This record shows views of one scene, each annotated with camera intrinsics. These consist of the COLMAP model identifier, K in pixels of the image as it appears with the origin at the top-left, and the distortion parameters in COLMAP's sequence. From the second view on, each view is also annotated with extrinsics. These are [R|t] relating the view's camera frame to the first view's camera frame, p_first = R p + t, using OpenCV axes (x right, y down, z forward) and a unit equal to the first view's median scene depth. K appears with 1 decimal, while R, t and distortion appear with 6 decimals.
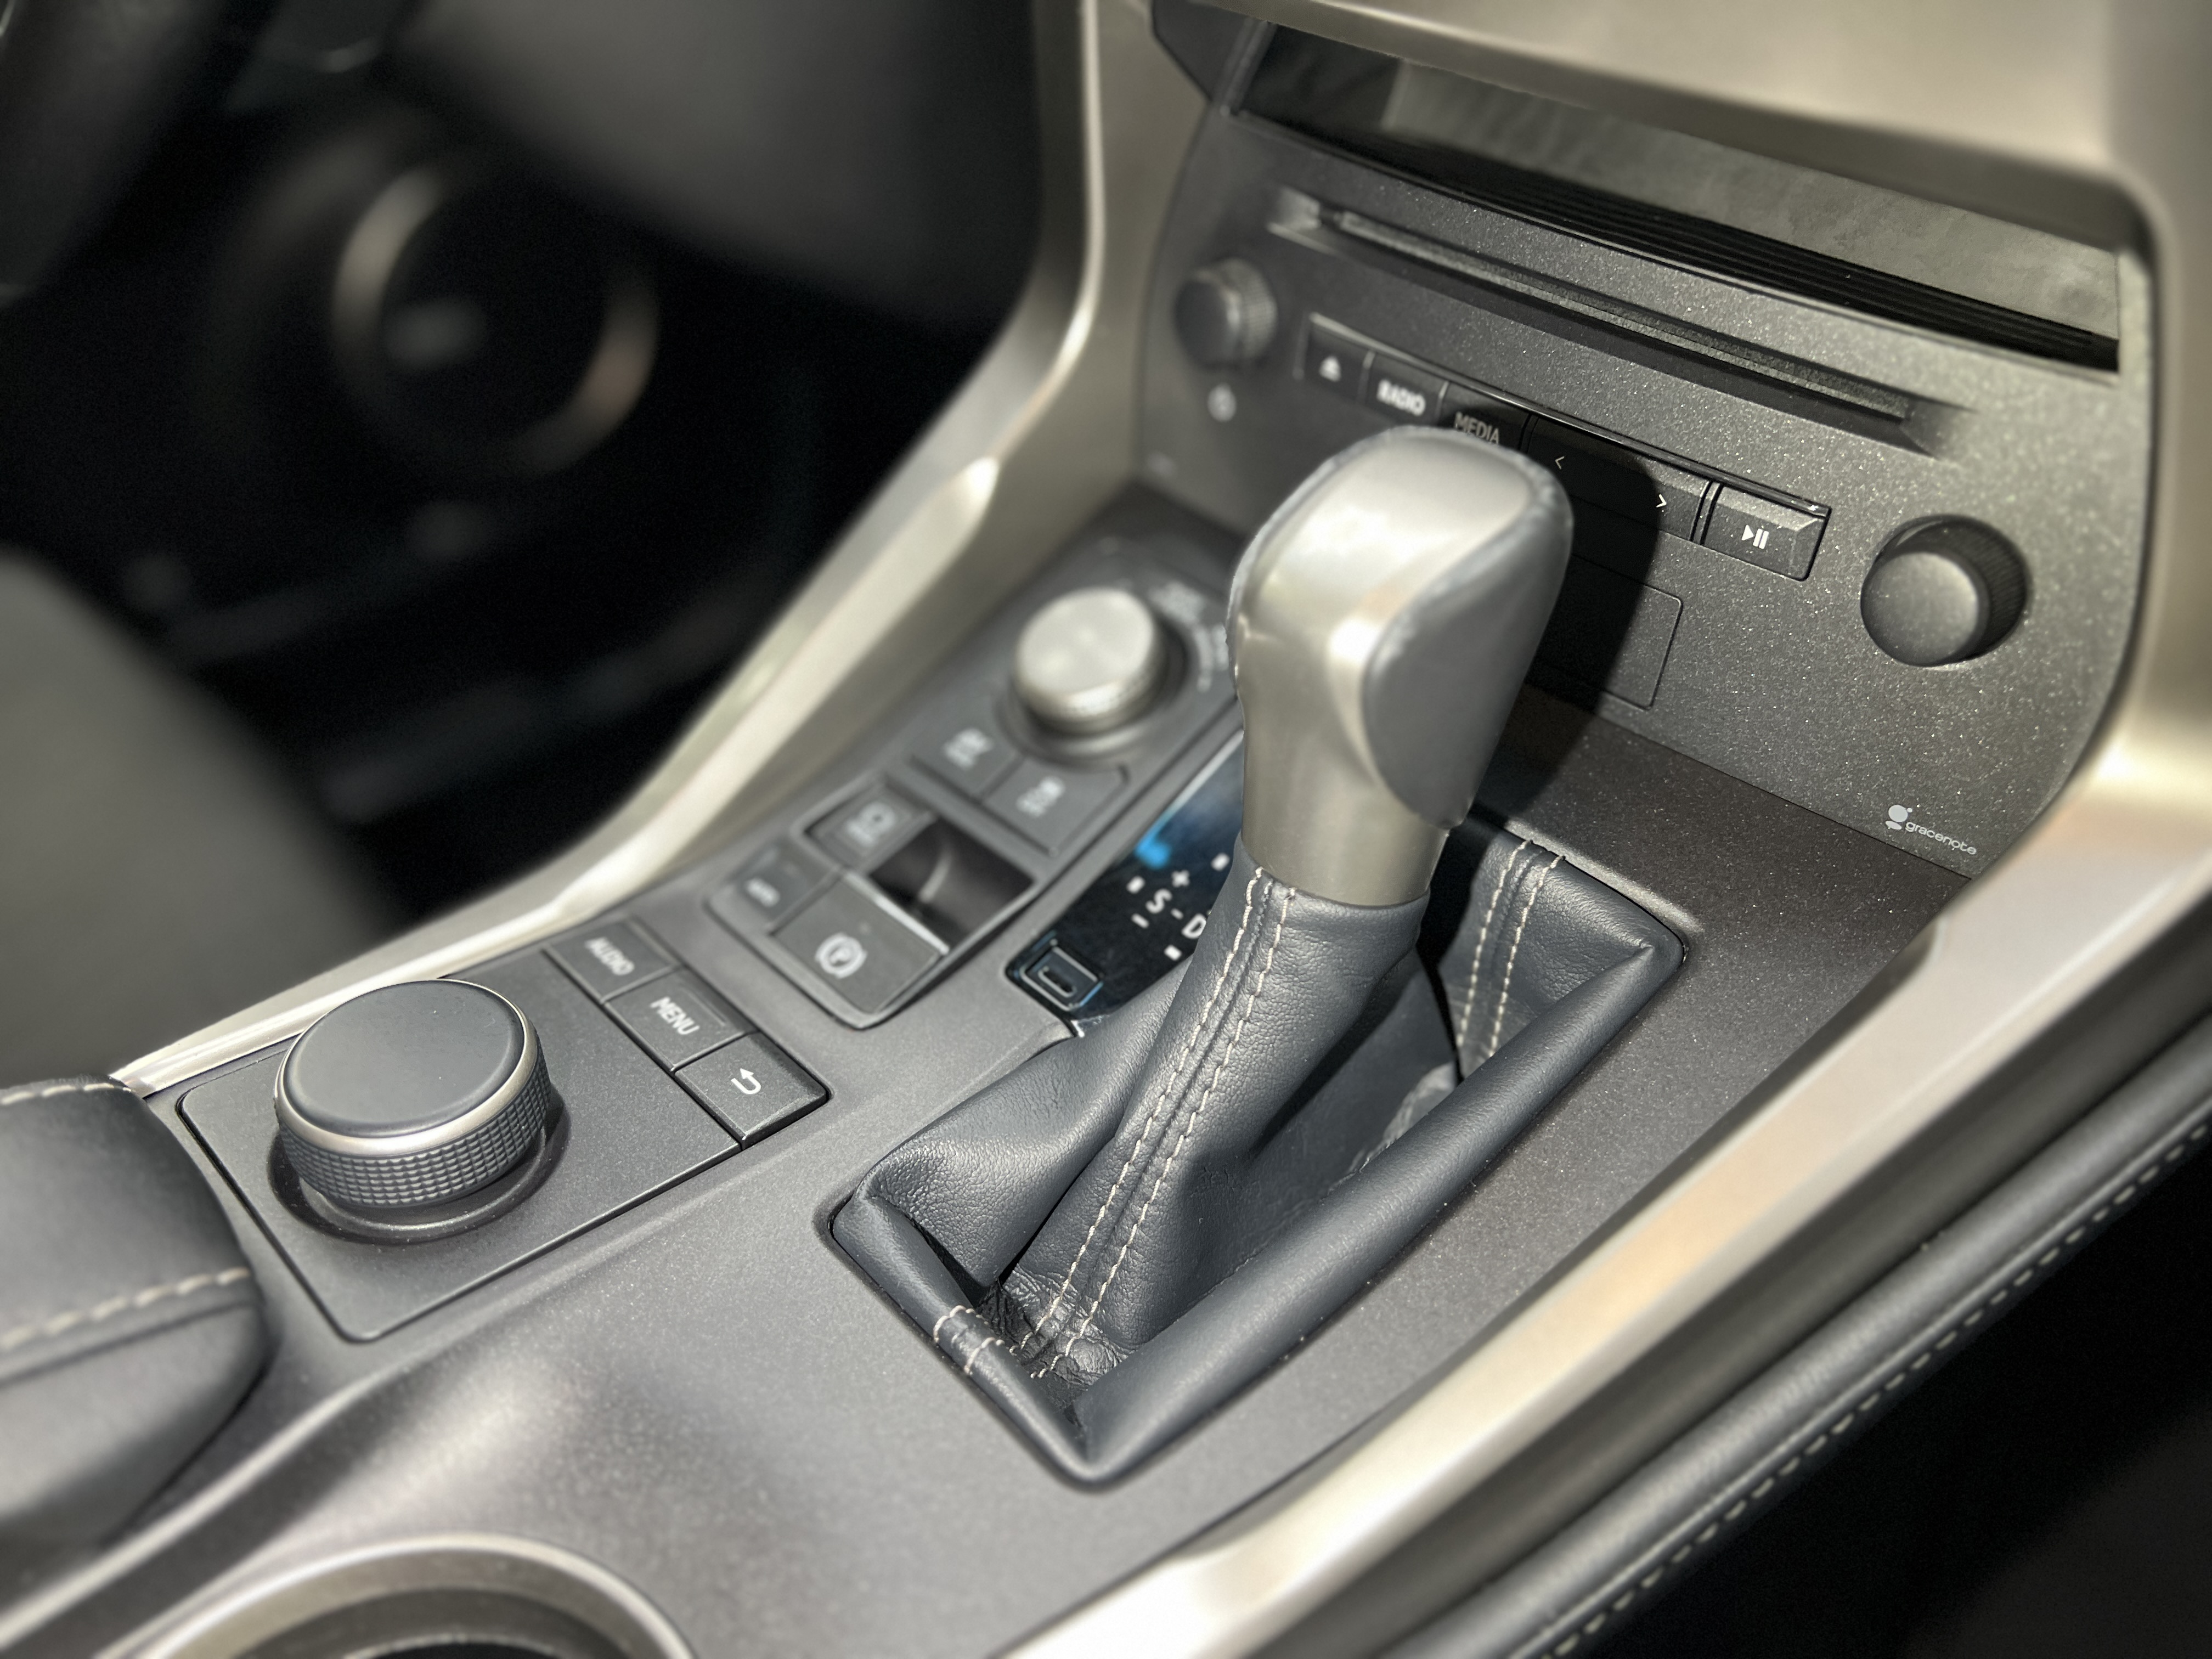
lens RADIAL K [[1700.7, 0, 1106.0], [0, 1700.7, 829.5], [0, 0, 1]] dist [0.032466, -0.047025]
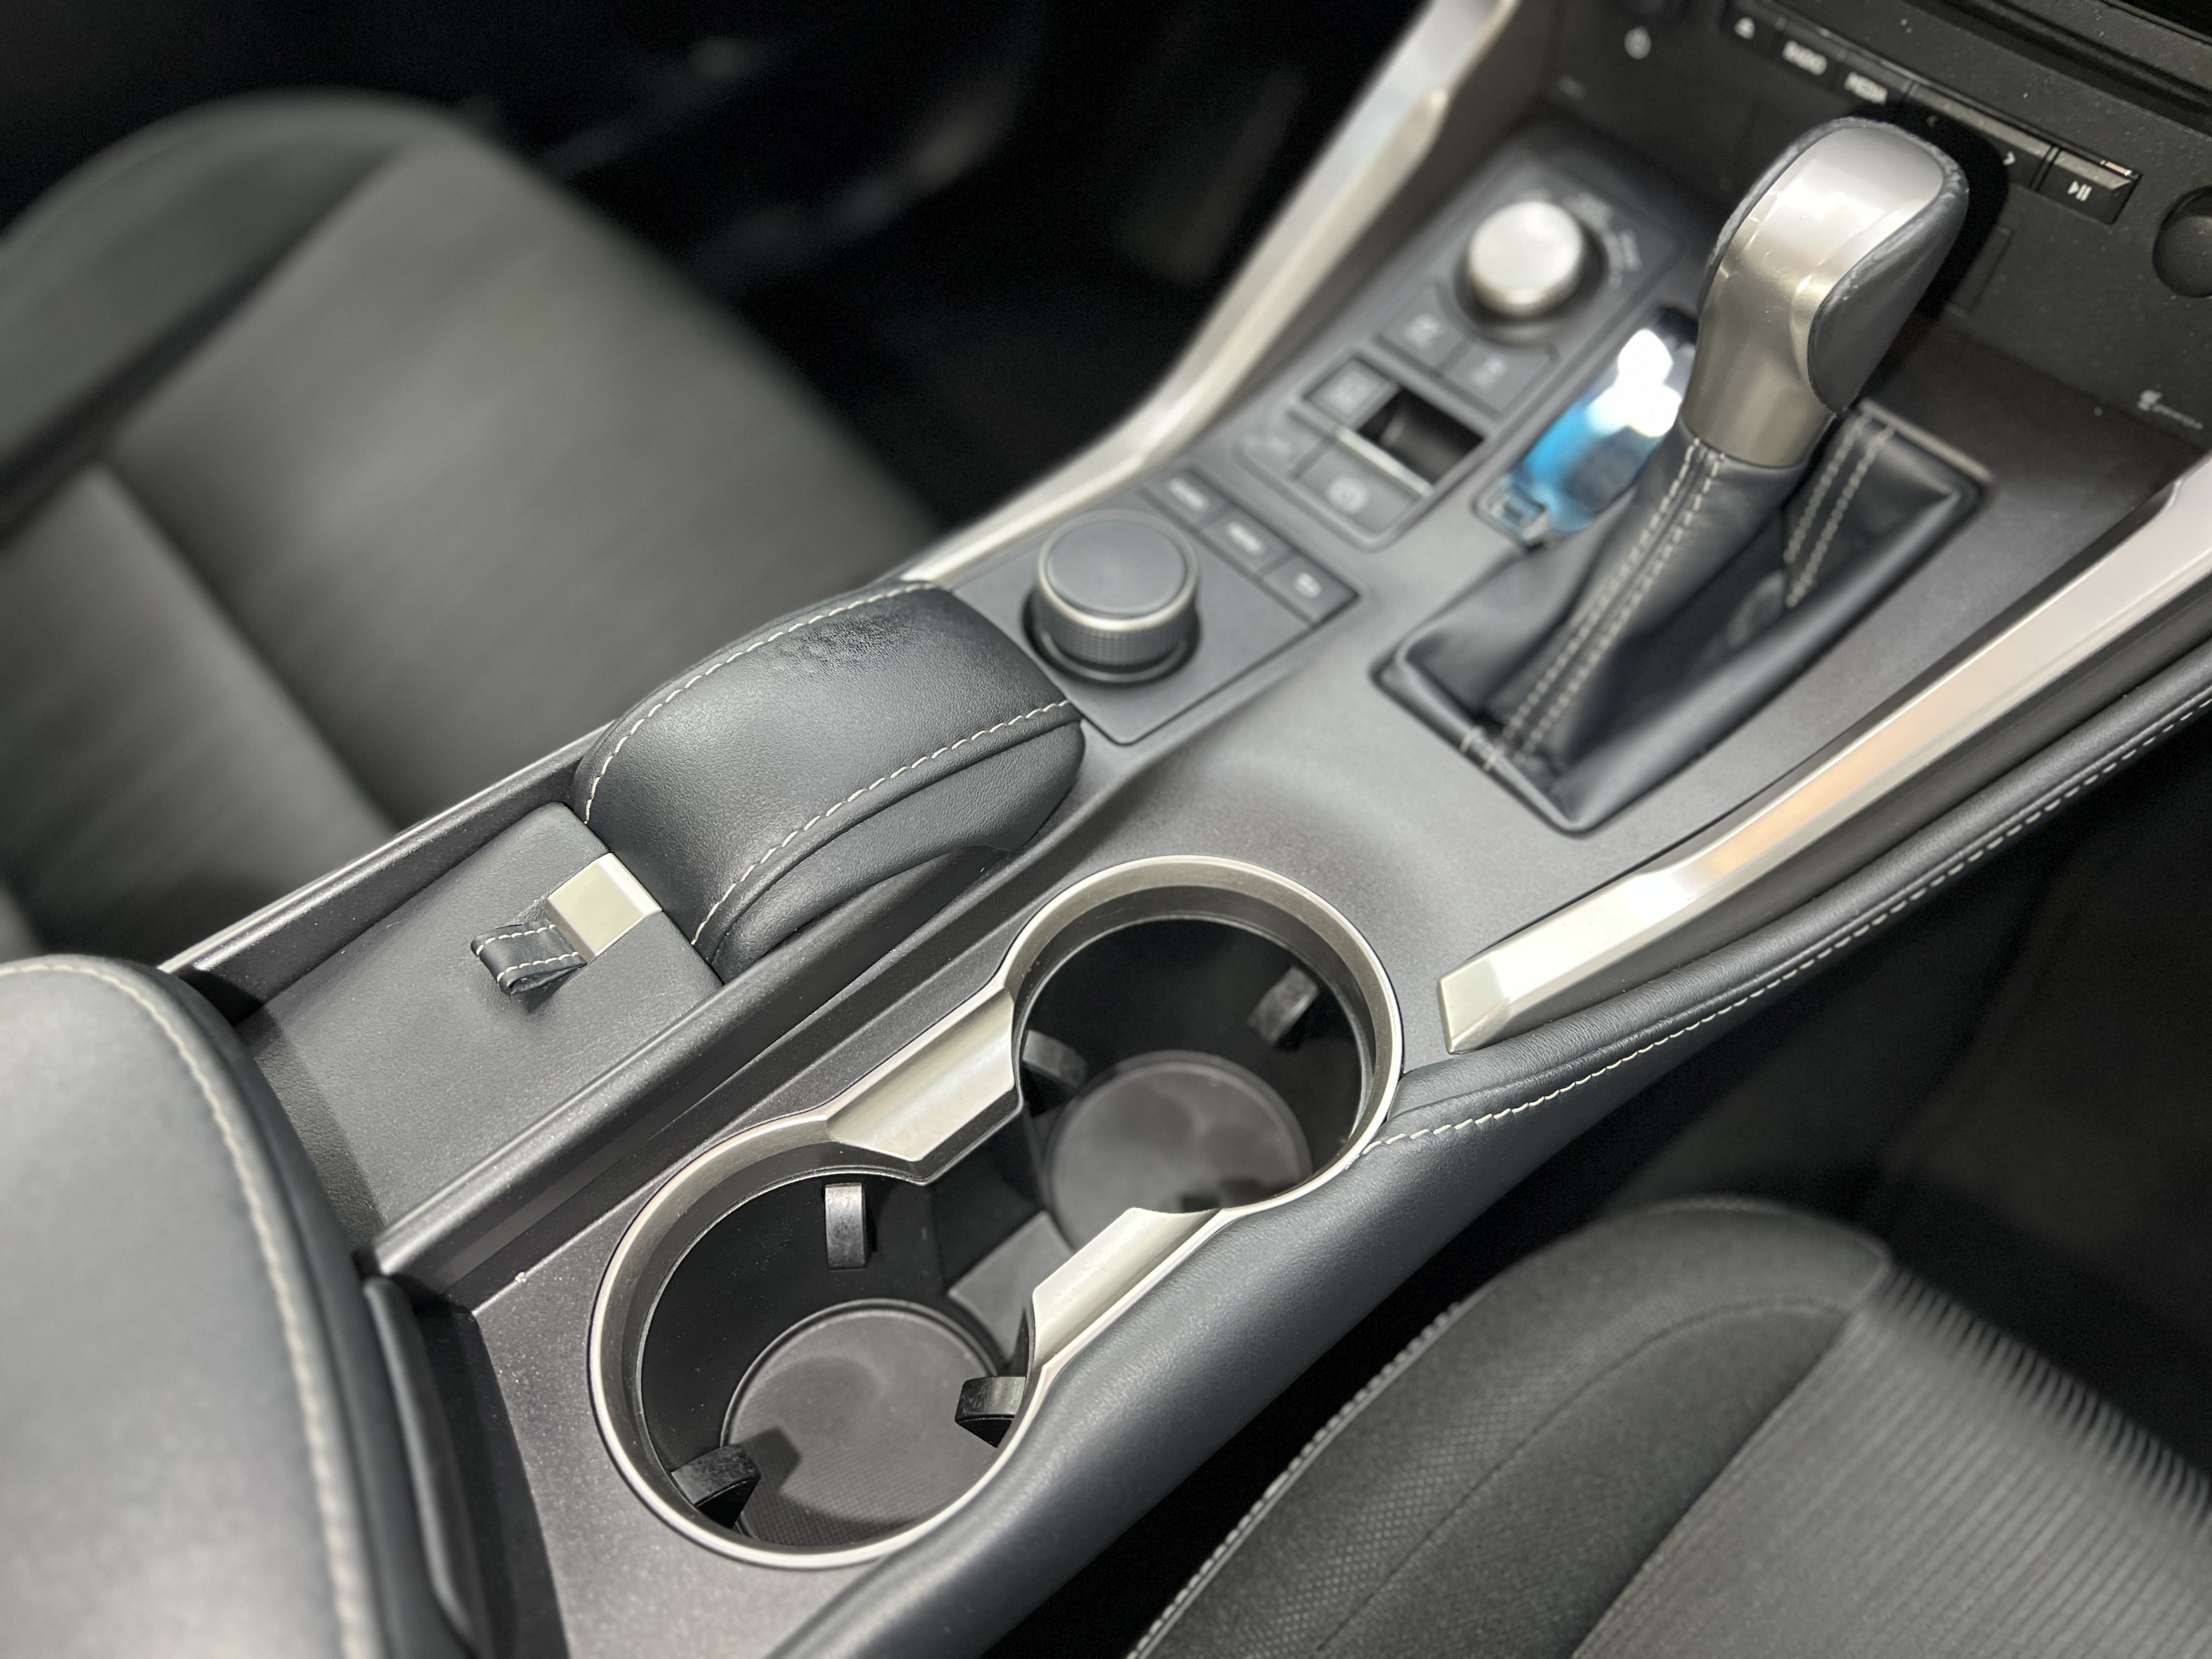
lens RADIAL K [[1700.7, 0, 1106.0], [0, 1700.7, 829.5], [0, 0, 1]] dist [0.032466, -0.047025]
pose [[0.999253, 0.011789, -0.036813, -0.343179], [-0.000726, 0.957910, 0.287068, -0.072858], [0.038648, -0.286827, 0.957202, -0.489831]]
